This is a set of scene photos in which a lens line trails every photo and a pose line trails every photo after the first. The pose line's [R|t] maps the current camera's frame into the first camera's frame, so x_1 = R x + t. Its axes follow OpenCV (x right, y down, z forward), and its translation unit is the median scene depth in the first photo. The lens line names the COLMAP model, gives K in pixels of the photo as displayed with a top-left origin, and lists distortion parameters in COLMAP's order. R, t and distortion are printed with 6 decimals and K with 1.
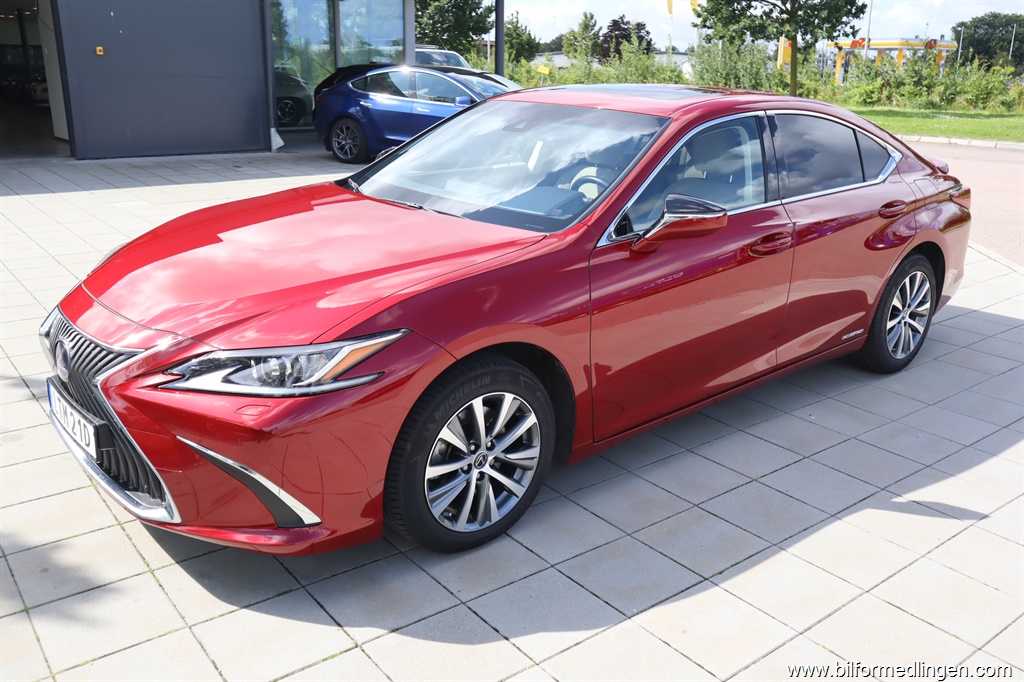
lens RADIAL K [[872.8, 0, 512.3], [0, 872.8, 339.8], [0, 0, 1]] dist [-0.029503, 0.031524]
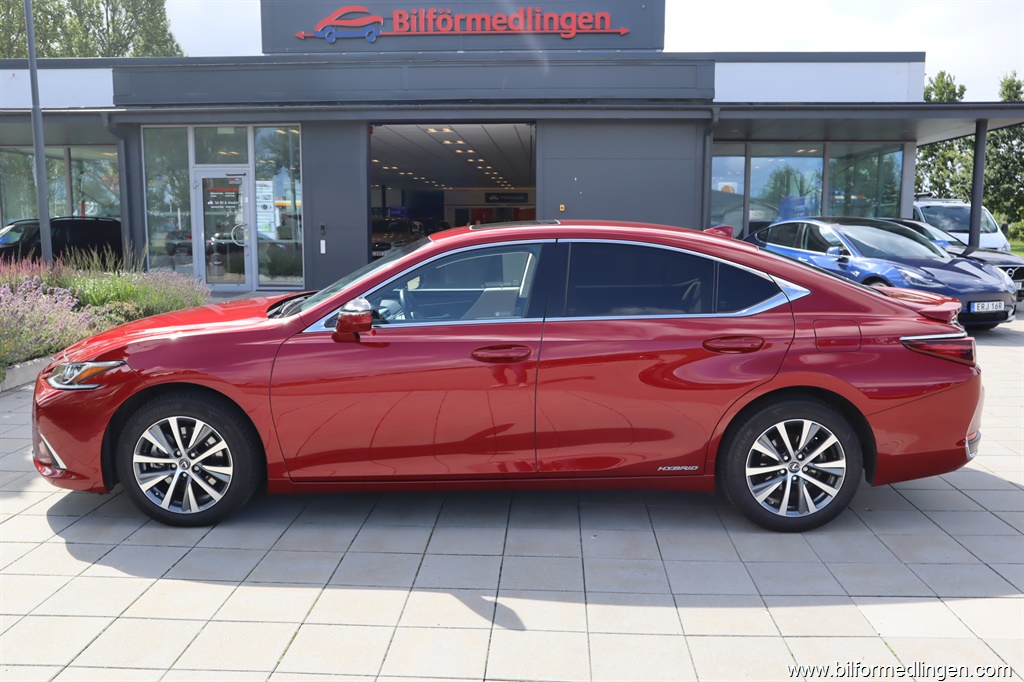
lens RADIAL K [[872.8, 0, 510.7], [0, 872.8, 334.6], [0, 0, 1]] dist [-0.029503, 0.031524]
pose [[0.754810, 0.070661, -0.652127, 1.318349], [-0.185670, 0.976537, -0.109093, -0.015996], [0.629118, 0.203425, 0.750220, 0.205995]]
